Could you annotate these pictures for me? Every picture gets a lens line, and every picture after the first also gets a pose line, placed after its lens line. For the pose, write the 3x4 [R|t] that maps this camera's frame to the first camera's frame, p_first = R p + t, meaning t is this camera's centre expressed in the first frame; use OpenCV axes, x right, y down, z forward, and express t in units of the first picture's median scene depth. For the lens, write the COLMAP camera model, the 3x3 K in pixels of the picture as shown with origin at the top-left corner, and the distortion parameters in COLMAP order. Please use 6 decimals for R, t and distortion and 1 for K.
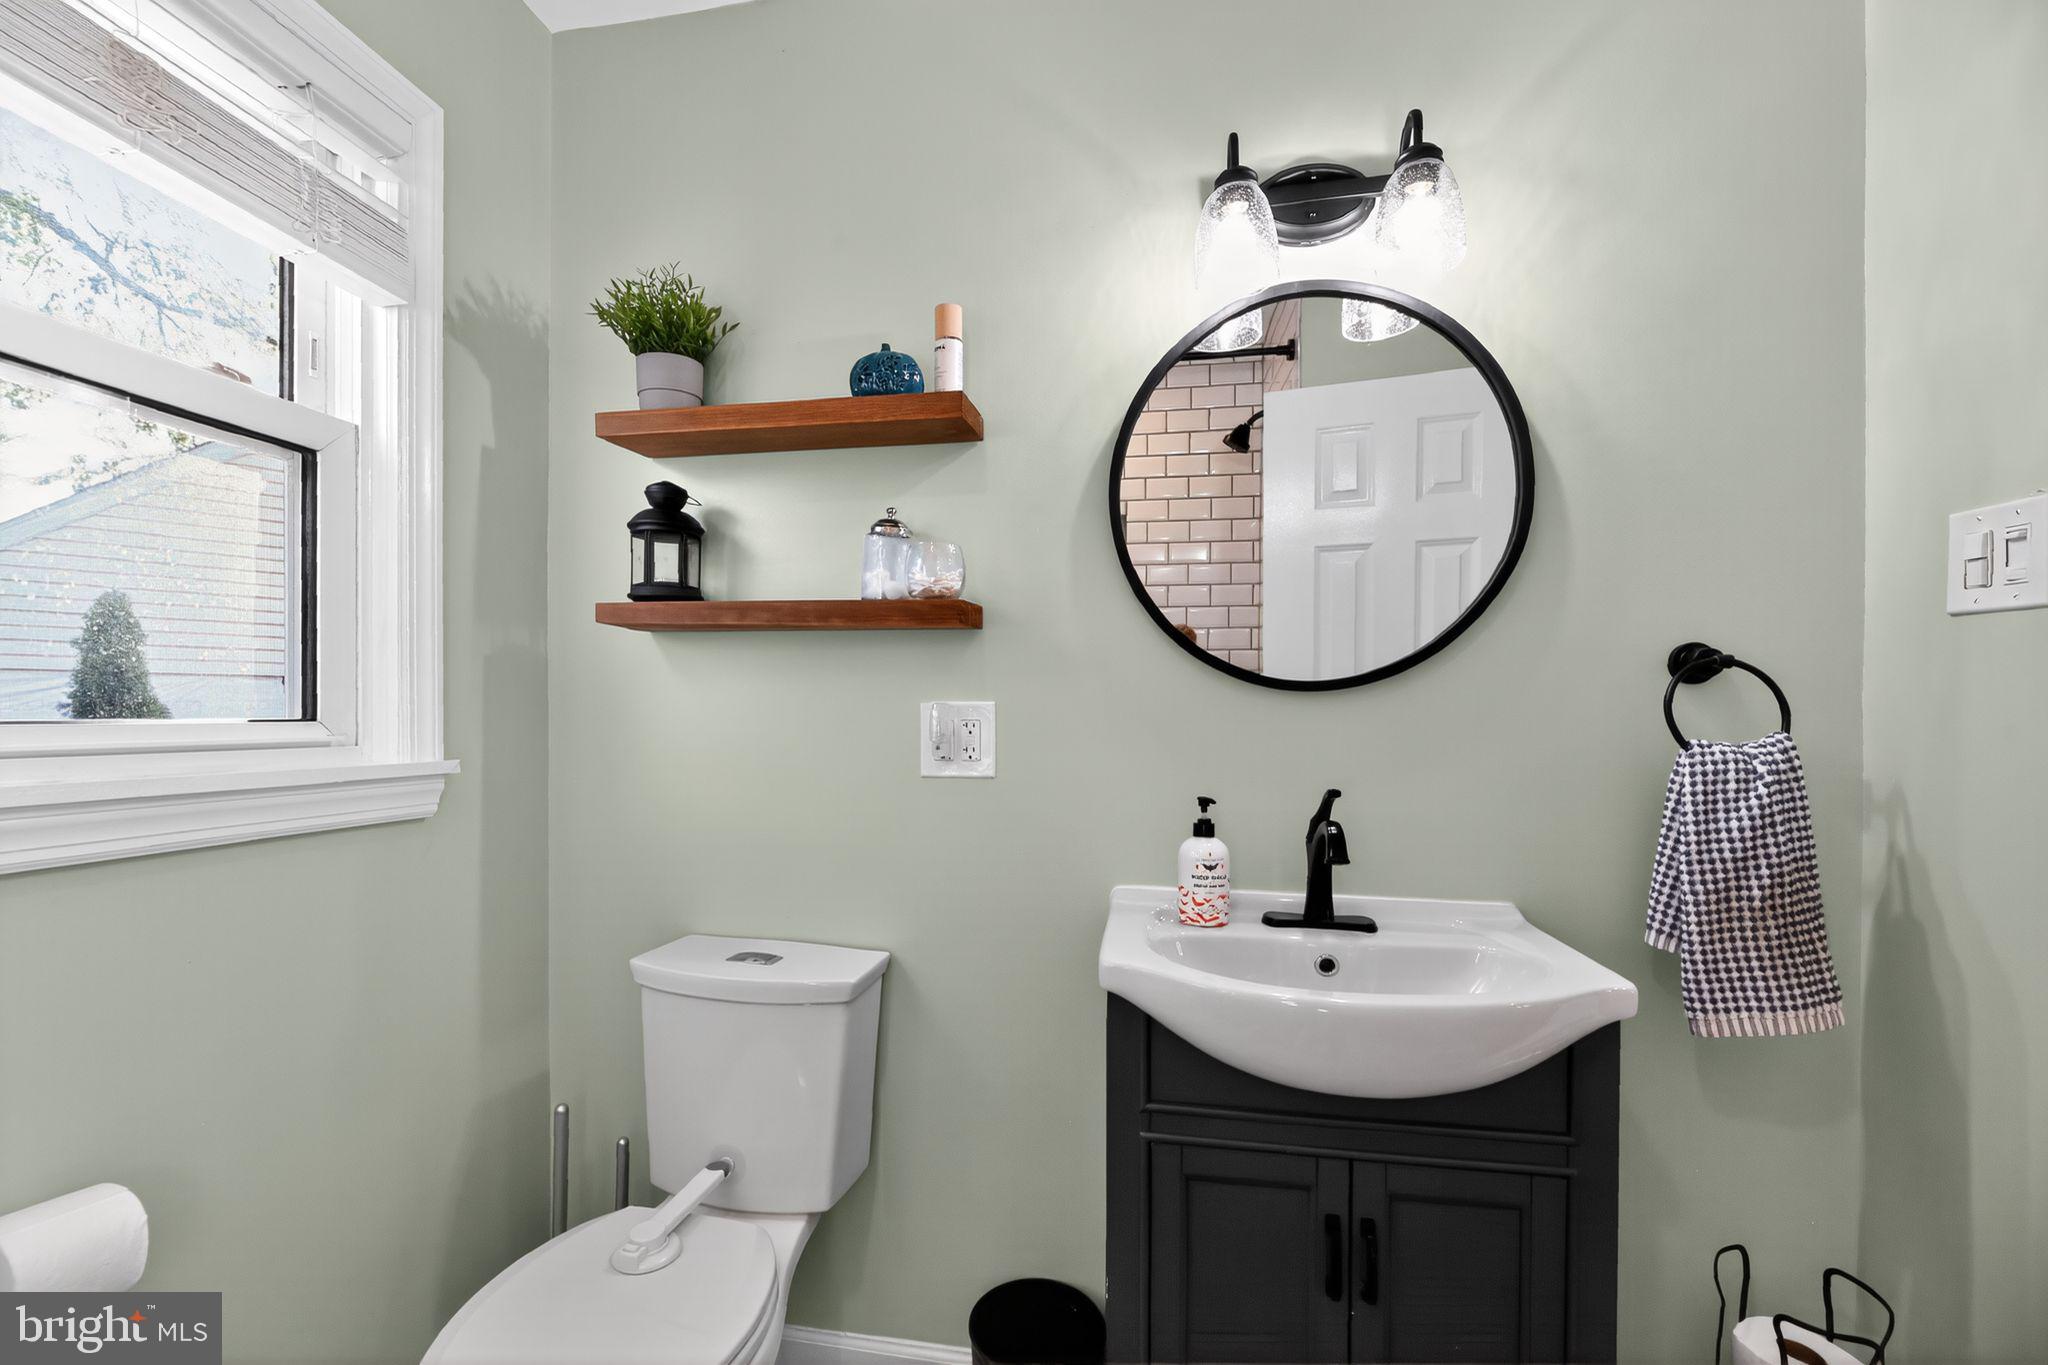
lens RADIAL K [[839.5, 0, 1018.7], [0, 839.5, 692.3], [0, 0, 1]] dist [-0.000513, 0.000030]
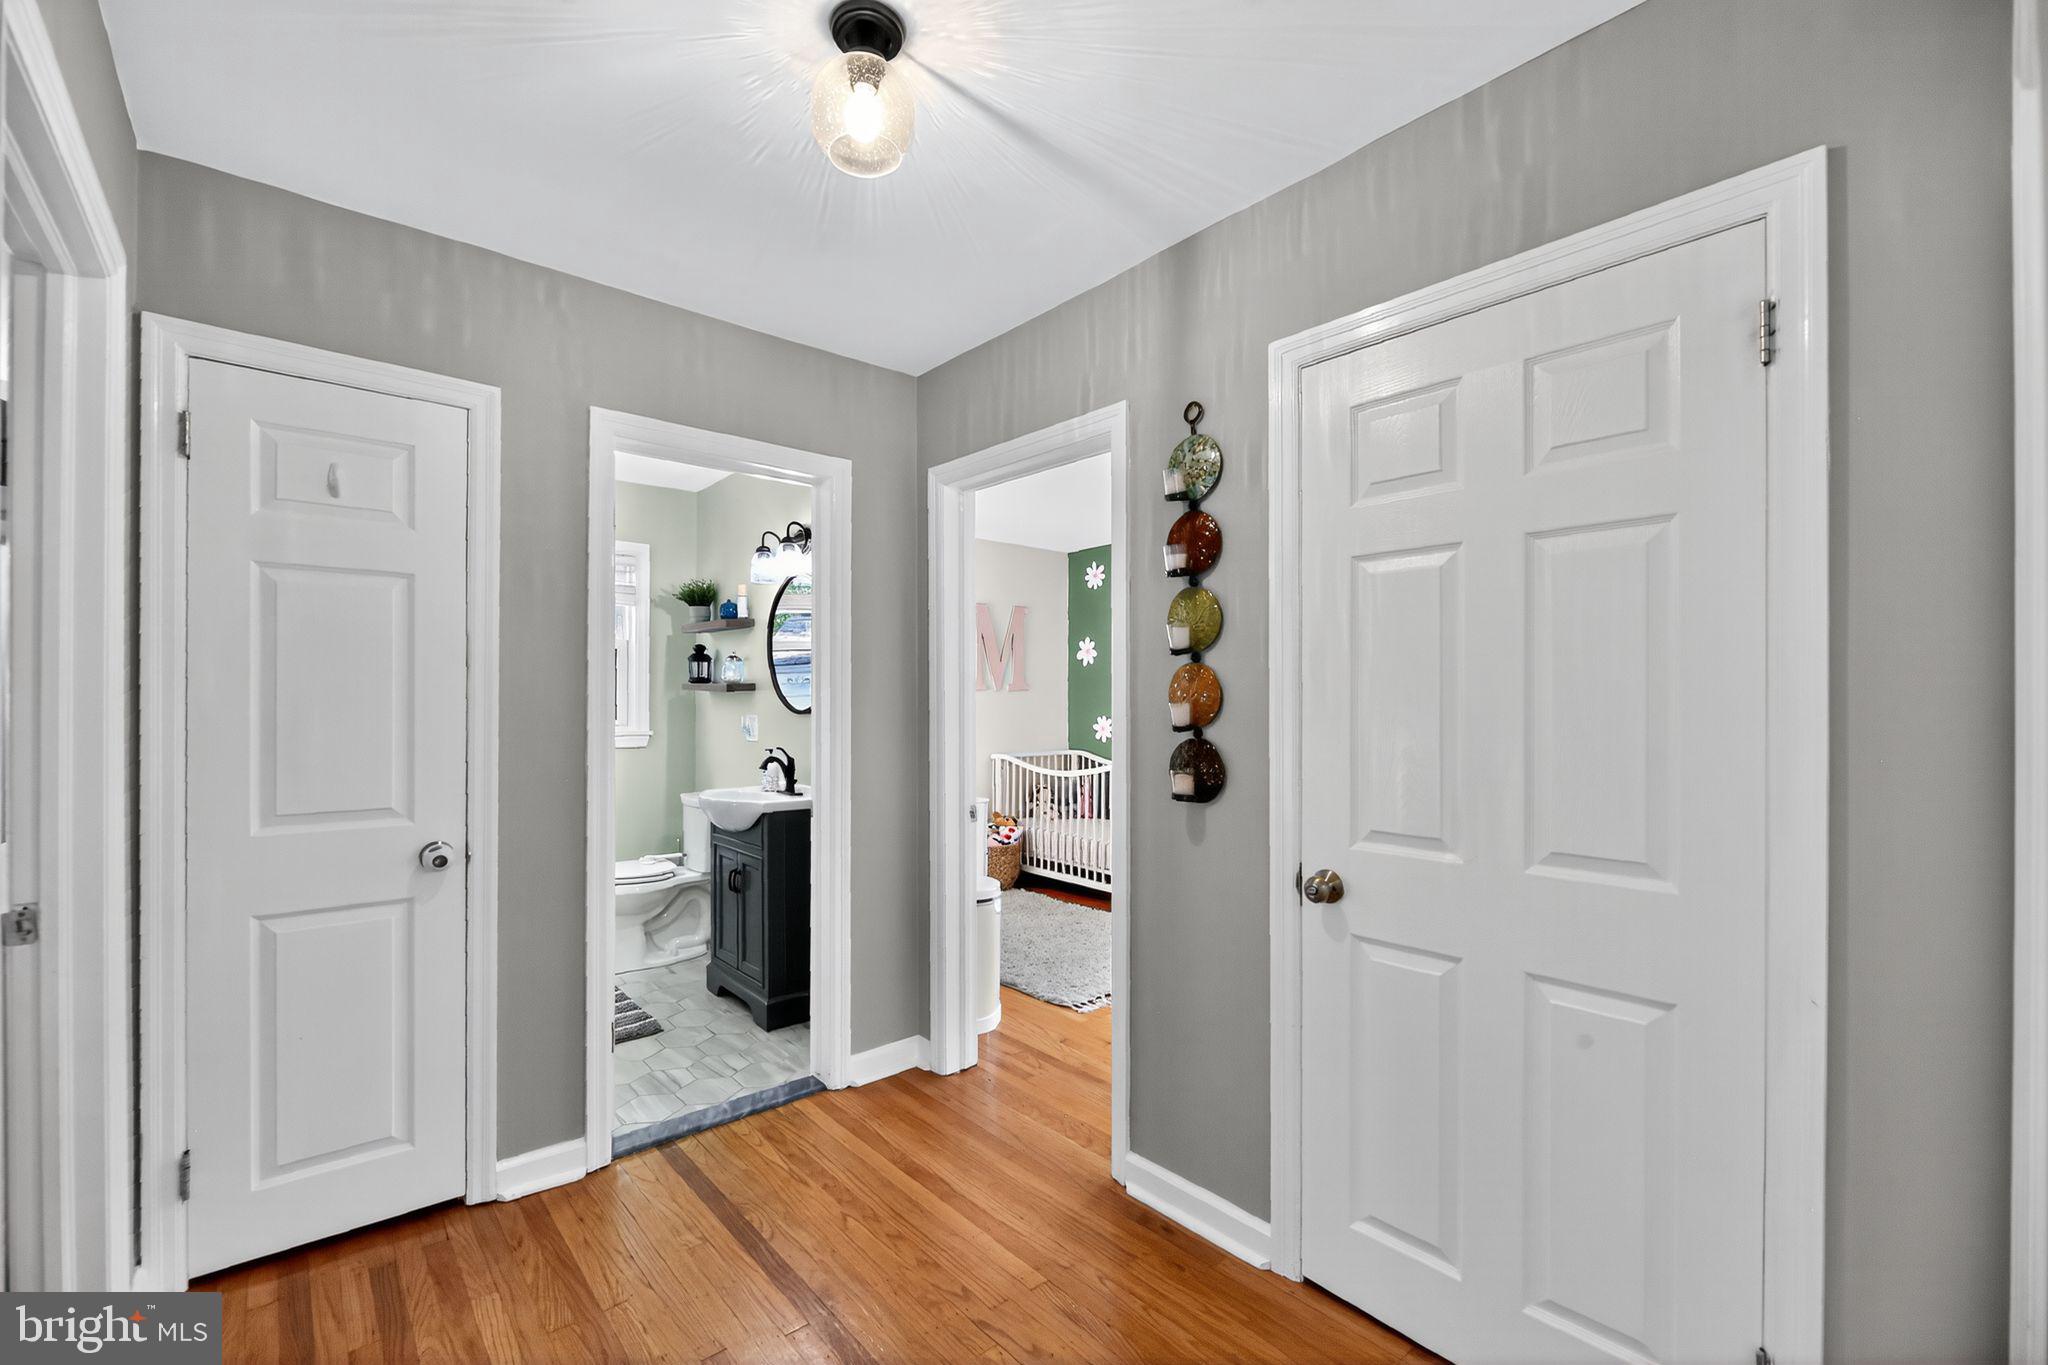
lens RADIAL K [[839.5, 0, 1018.7], [0, 839.5, 692.3], [0, 0, 1]] dist [-0.000513, 0.000030]
pose [[0.780628, 0.001781, -0.624993, 2.500506], [-0.029894, 0.998958, -0.034490, 0.000602], [0.624280, 0.045608, 0.779868, -0.693878]]
